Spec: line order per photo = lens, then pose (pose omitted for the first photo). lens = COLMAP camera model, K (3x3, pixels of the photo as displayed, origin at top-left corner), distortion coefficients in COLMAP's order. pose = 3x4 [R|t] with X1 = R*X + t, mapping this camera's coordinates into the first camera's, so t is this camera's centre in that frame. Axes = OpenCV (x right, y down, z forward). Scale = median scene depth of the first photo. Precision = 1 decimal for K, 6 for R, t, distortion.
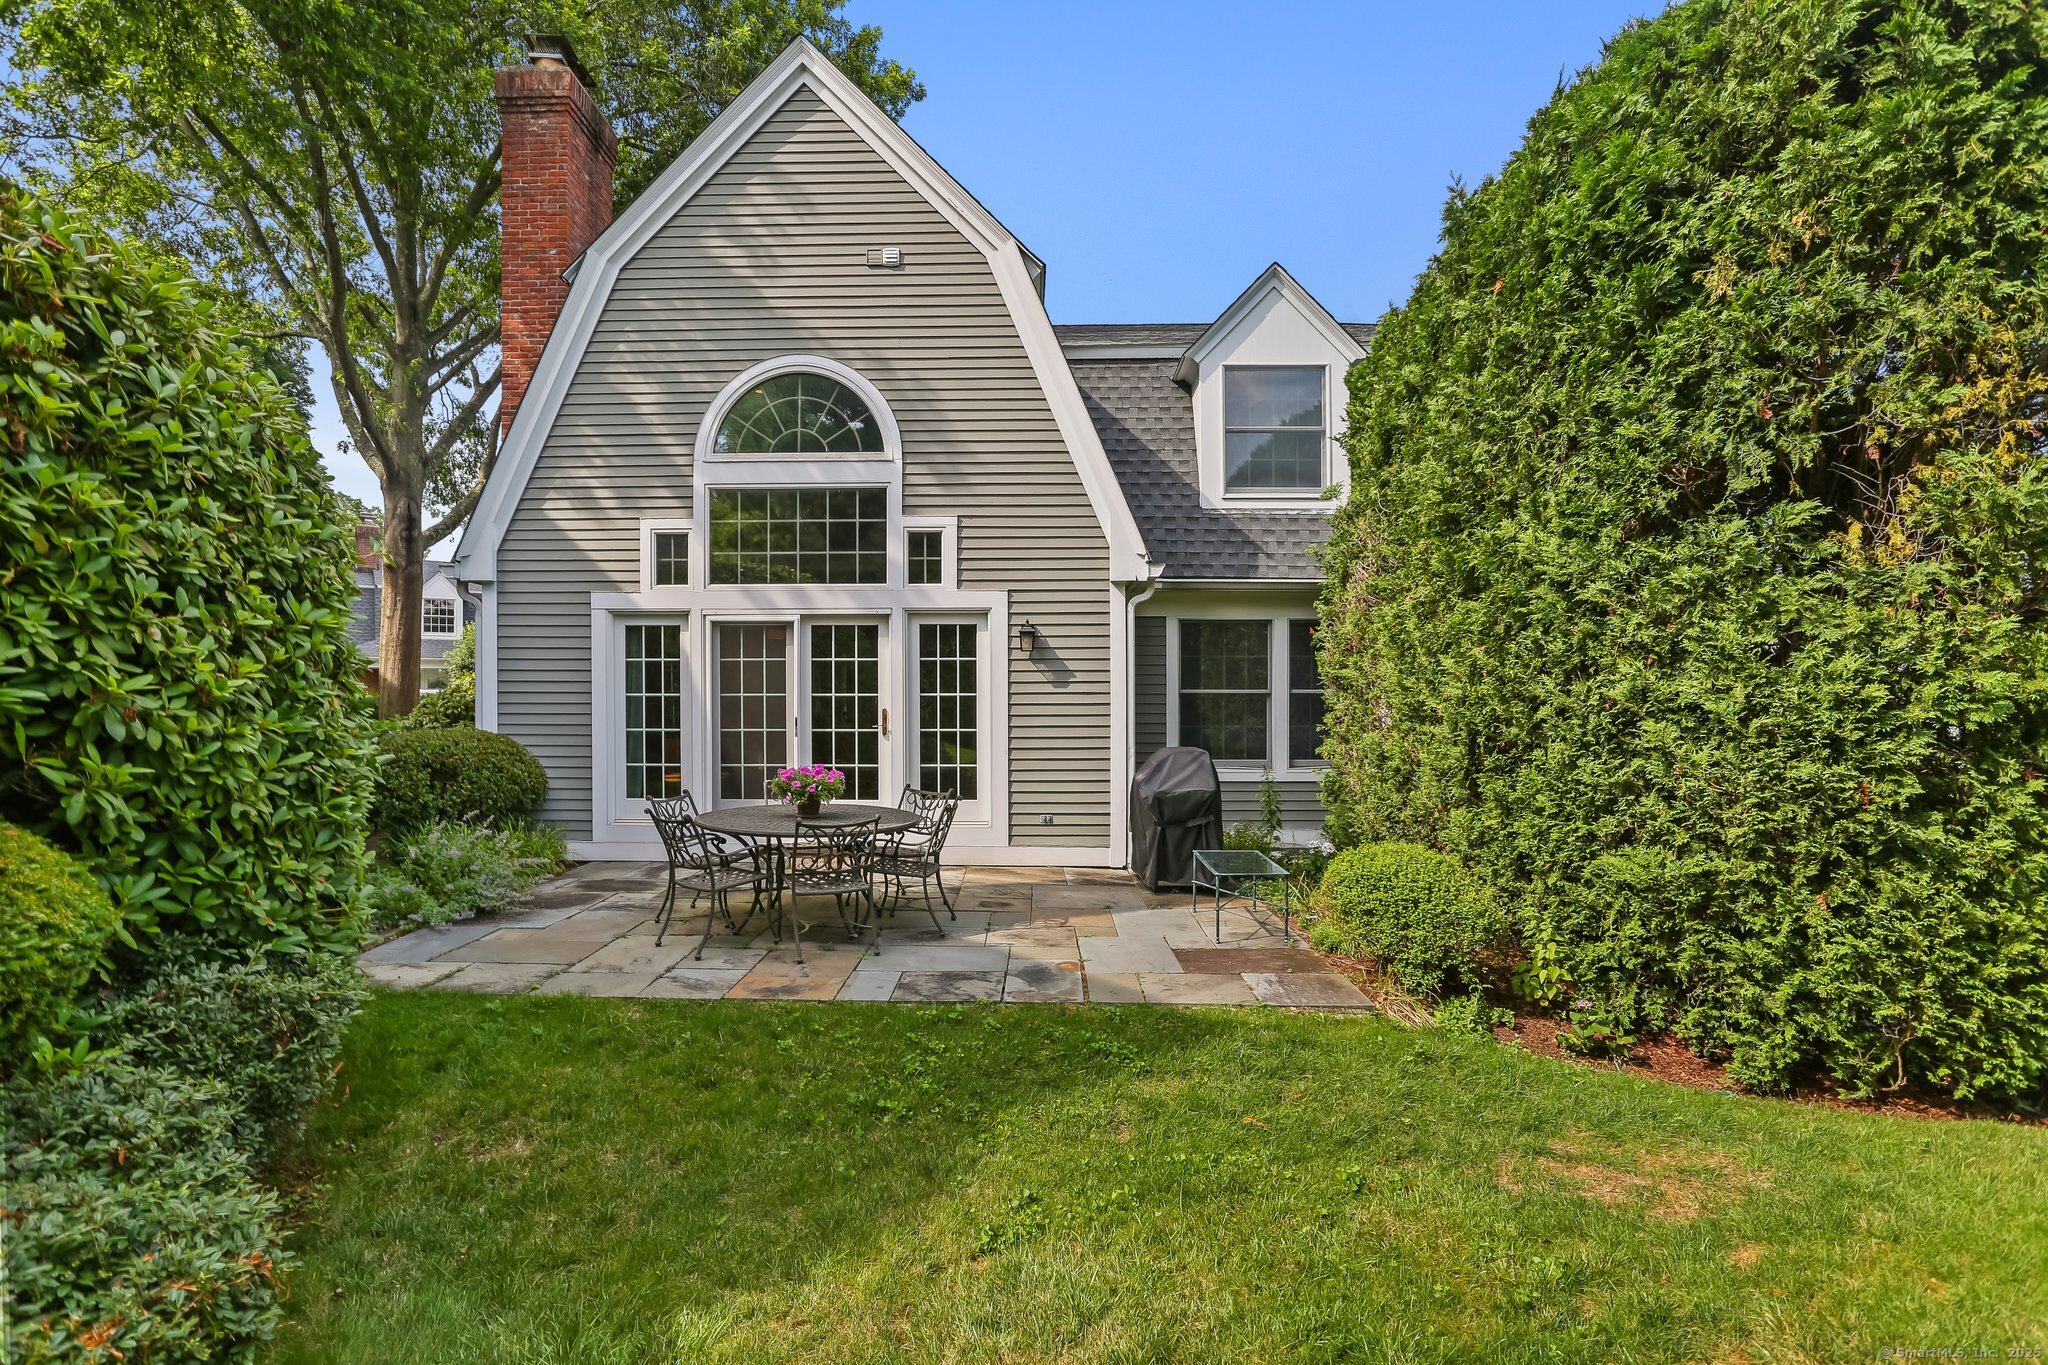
lens RADIAL K [[998.9, 0, 1019.8], [0, 998.9, 704.2], [0, 0, 1]] dist [-0.050567, 0.029485]
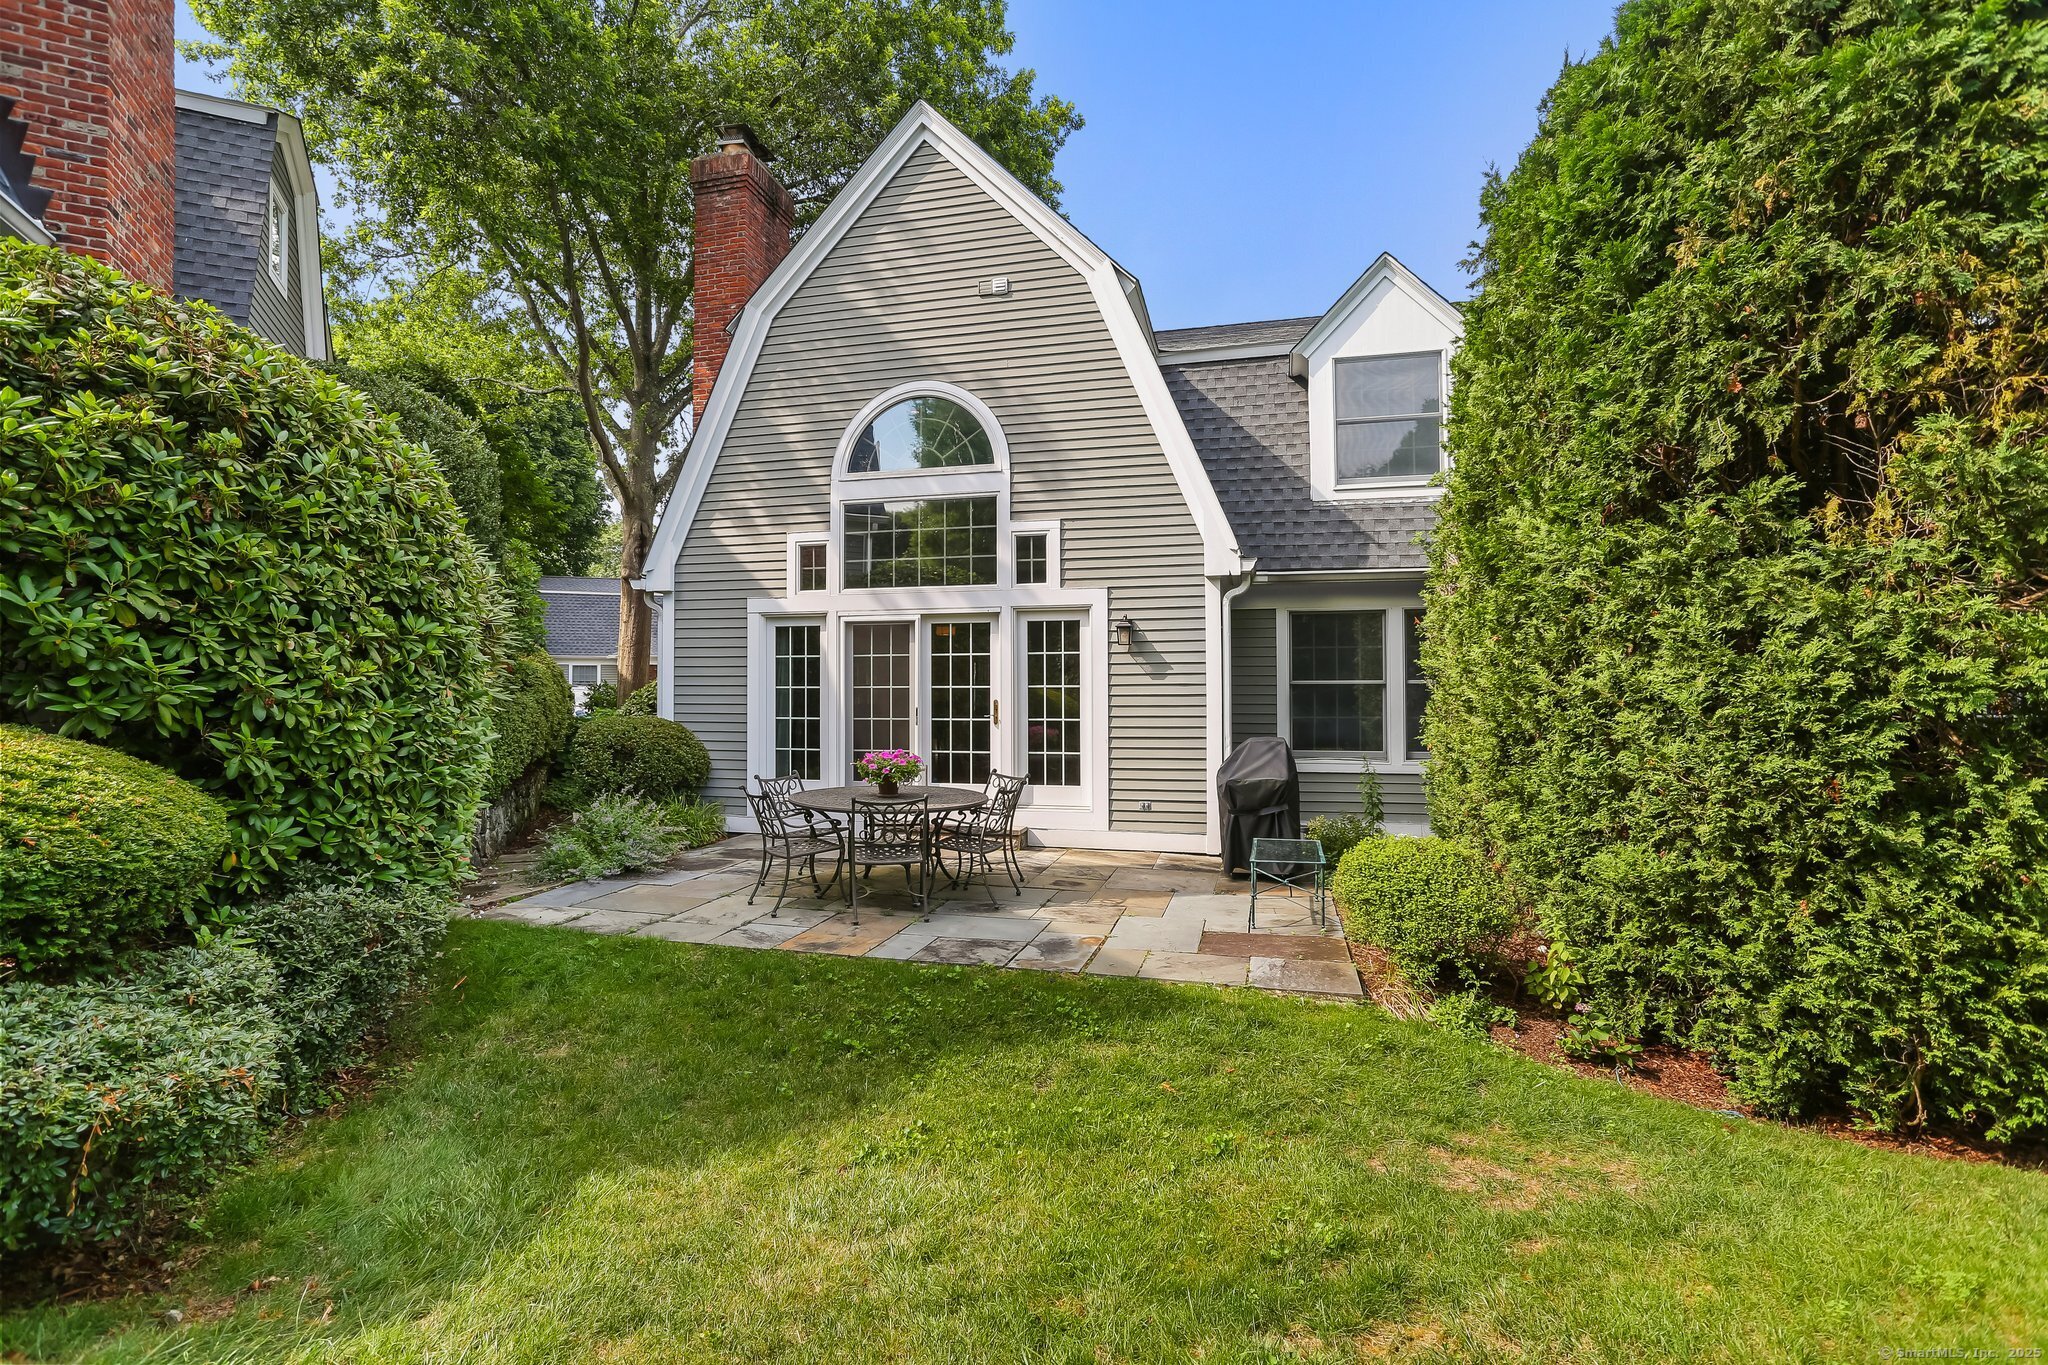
lens RADIAL K [[982.3, 0, 1018.9], [0, 982.3, 666.5], [0, 0, 1]] dist [-0.057461, 0.034217]
pose [[0.971474, -0.008029, -0.237012, 0.293669], [0.000953, 0.999551, -0.029955, 0.000813], [0.237146, 0.028875, 0.971045, -0.057914]]
